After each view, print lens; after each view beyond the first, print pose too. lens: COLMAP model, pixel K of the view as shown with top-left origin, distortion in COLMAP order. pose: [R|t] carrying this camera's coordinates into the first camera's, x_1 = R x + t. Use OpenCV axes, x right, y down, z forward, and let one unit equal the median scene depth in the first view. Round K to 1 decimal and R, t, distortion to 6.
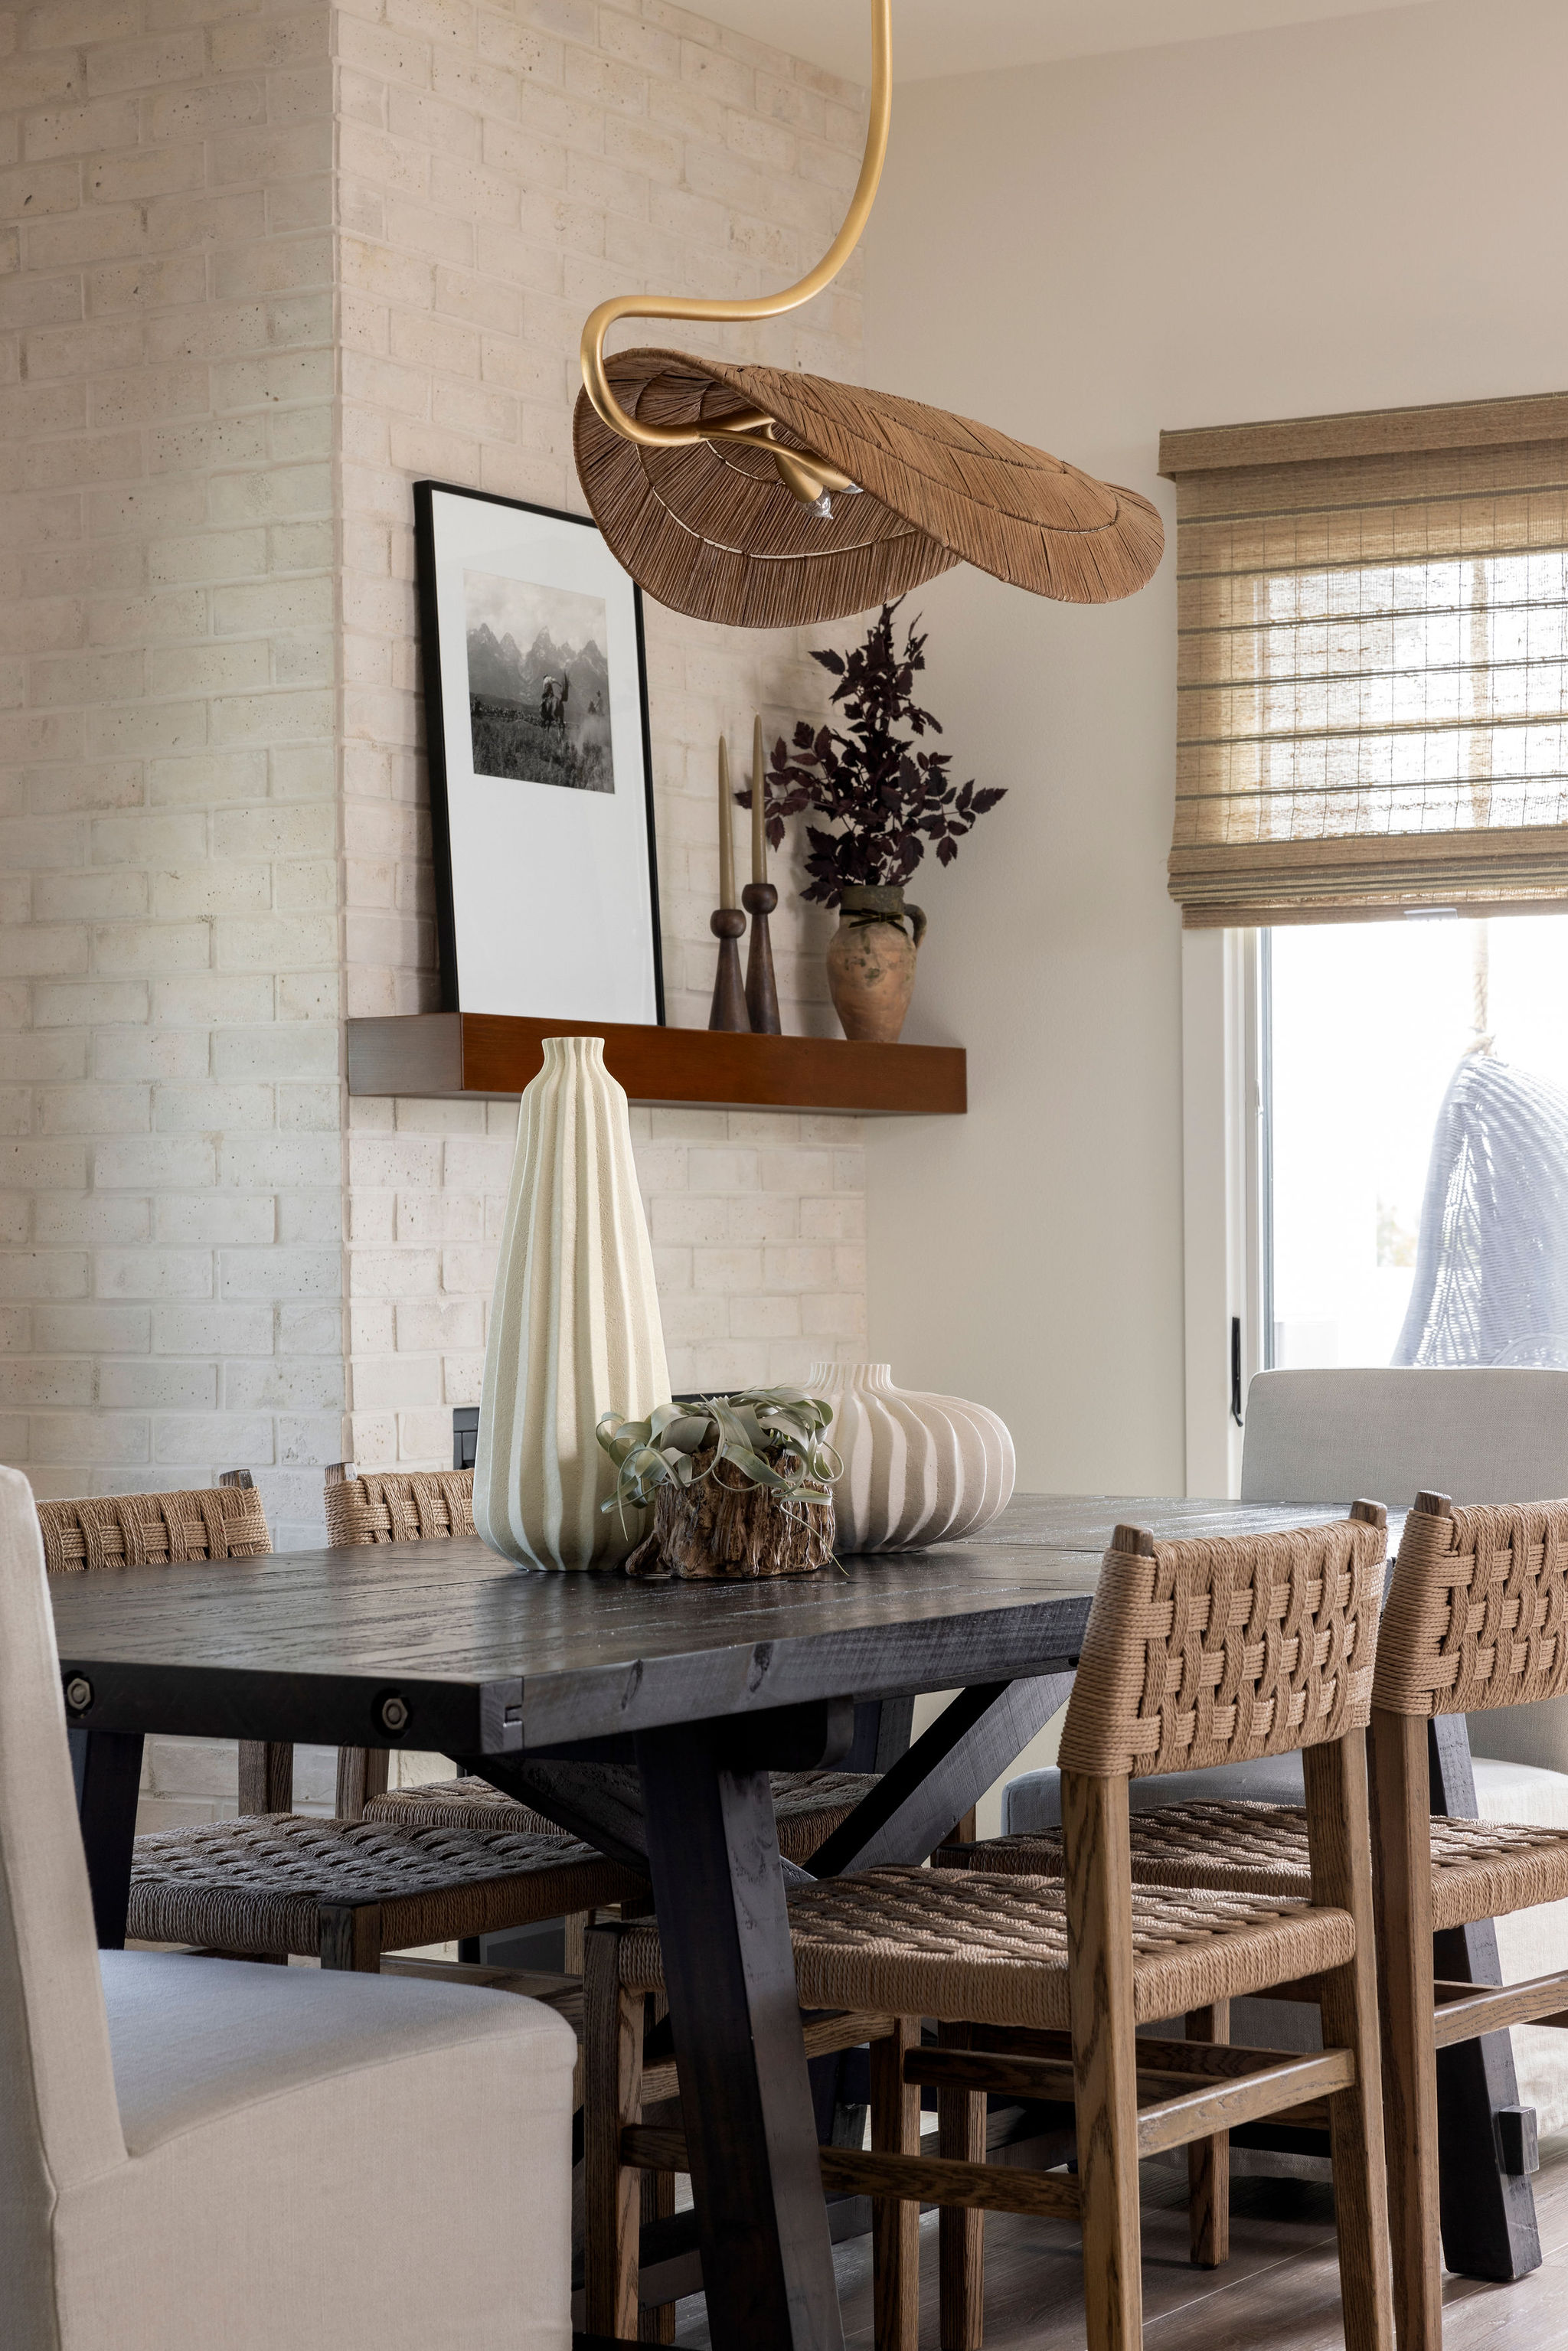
lens RADIAL K [[4614.5, 0, 784.0], [0, 4614.5, 1175.5], [0, 0, 1]] dist [0.016869, 0.115517]
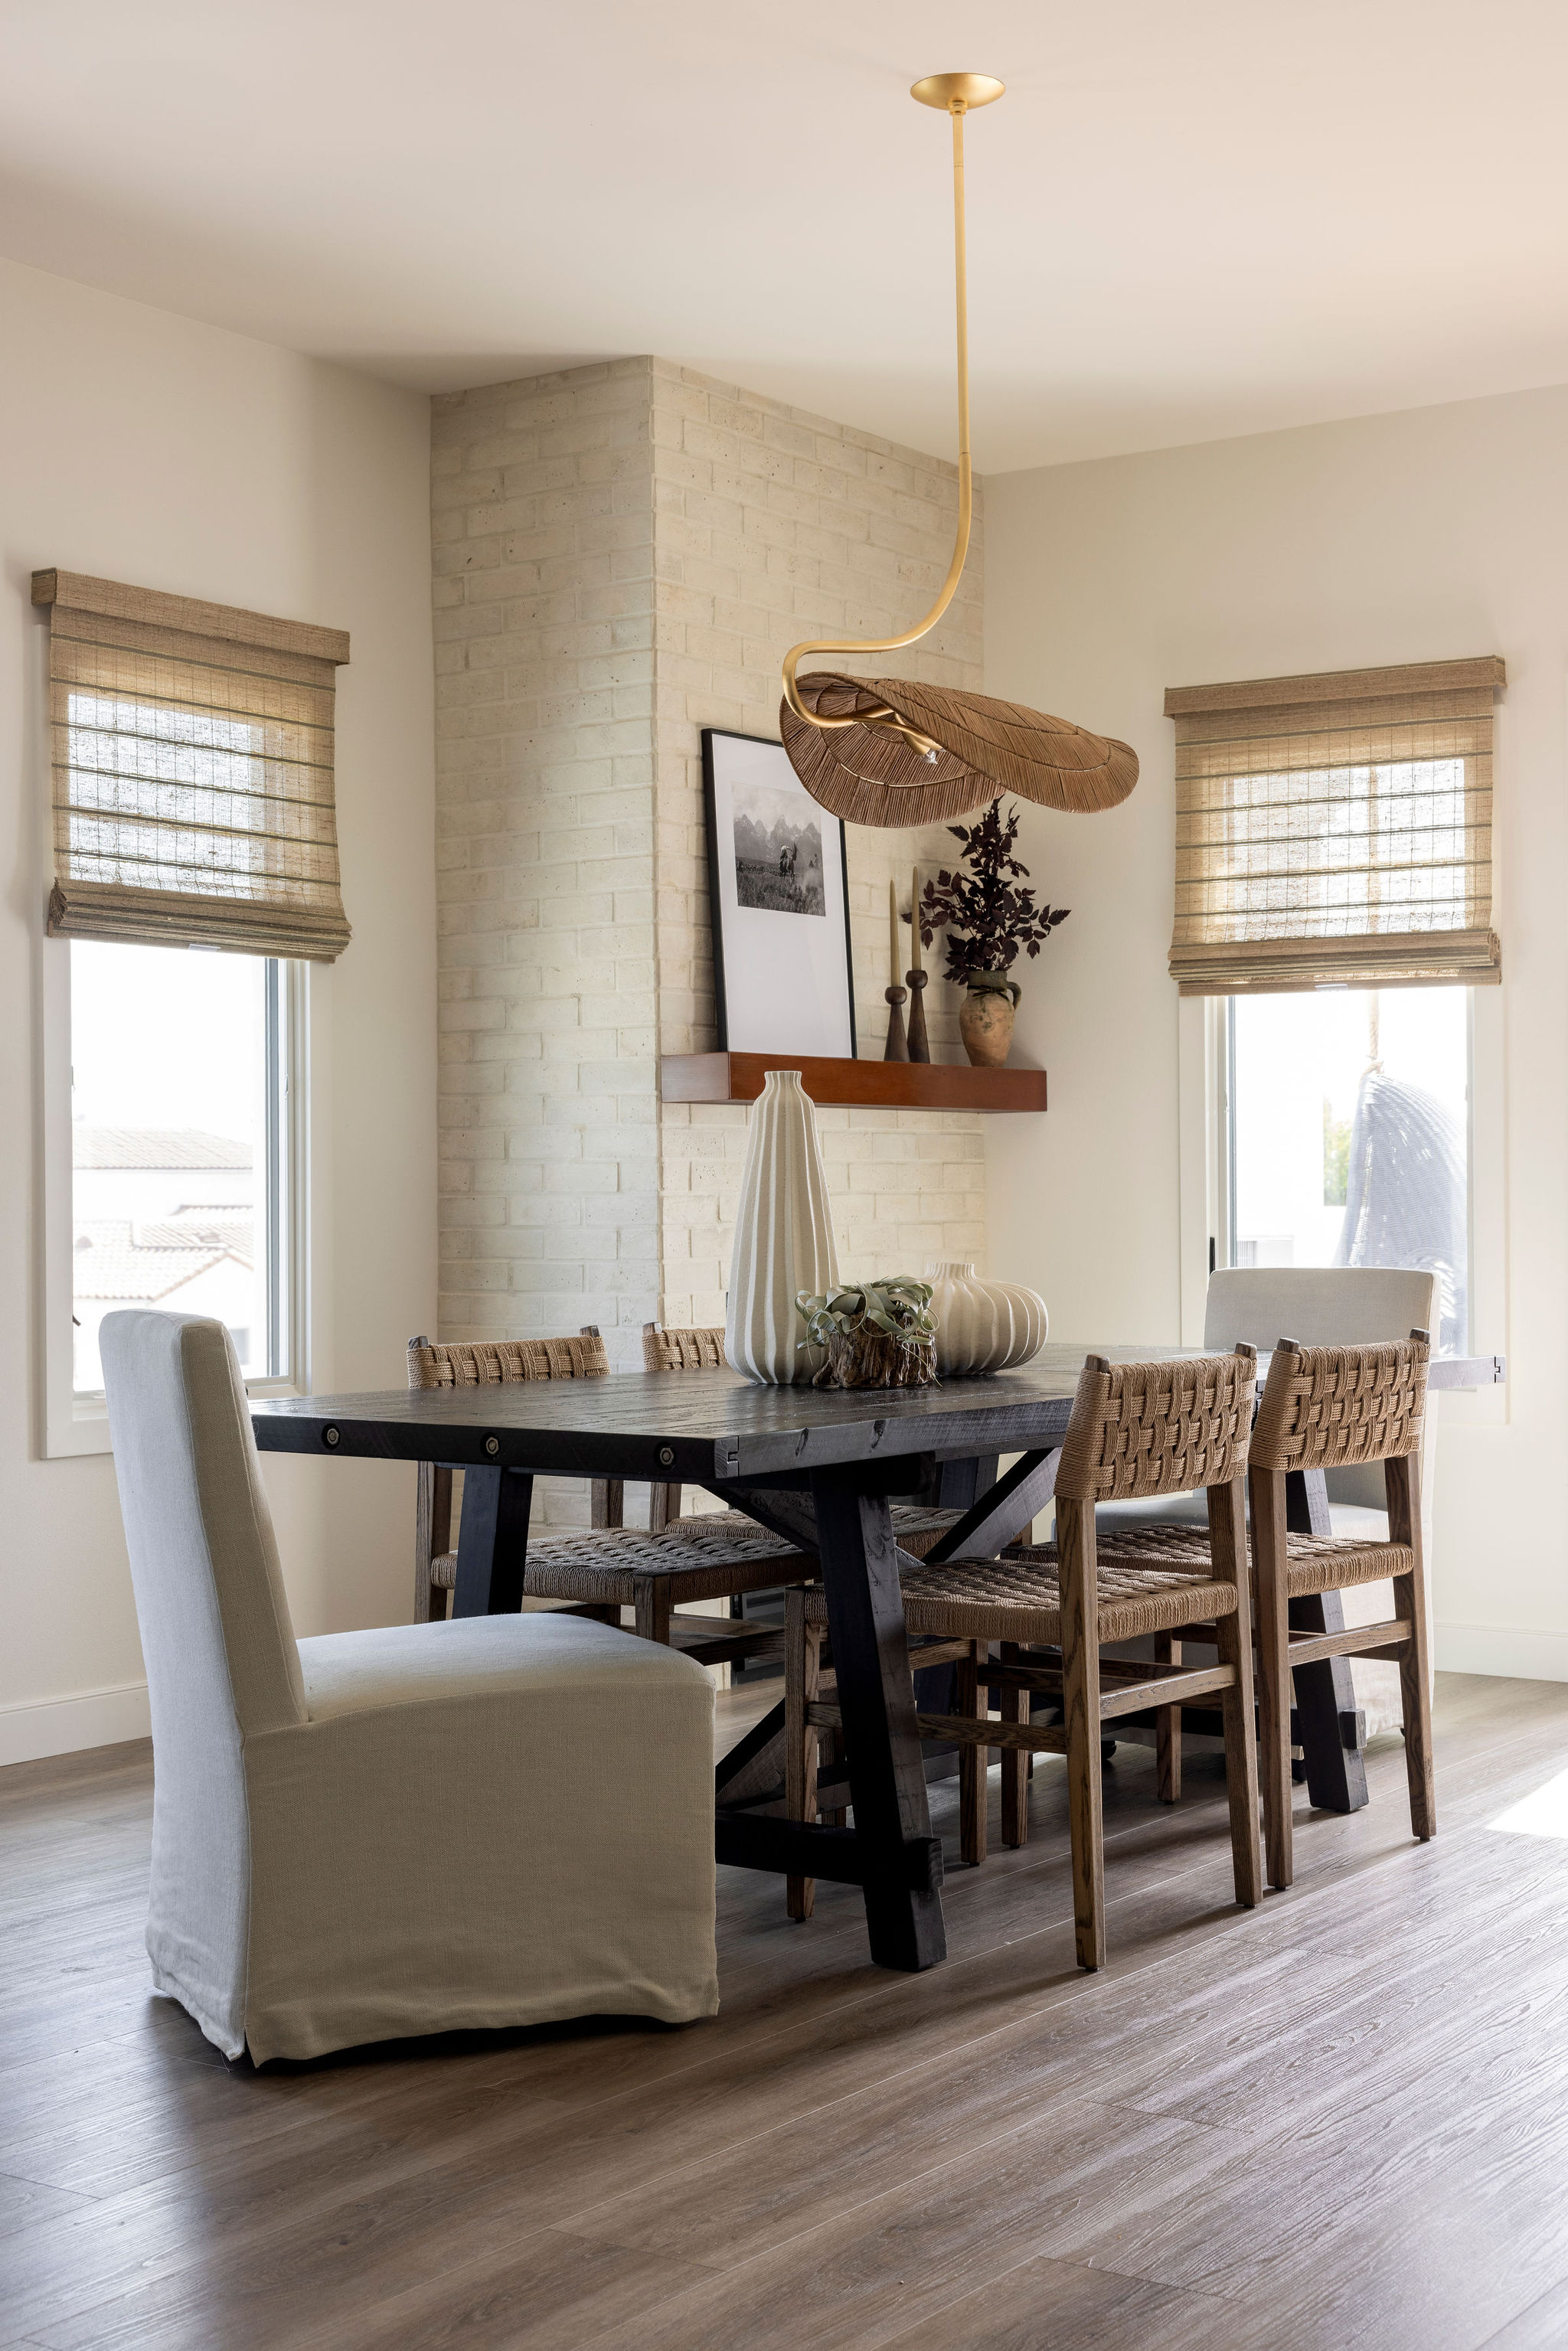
lens RADIAL K [[3157.1, 0, 784.0], [0, 3157.1, 1175.5], [0, 0, 1]] dist [-0.004230, 0.004816]
pose [[0.997779, -0.000591, -0.066614, 0.024424], [0.001266, 0.999948, 0.010086, -0.002459], [0.066605, -0.010148, 0.997728, -0.123923]]
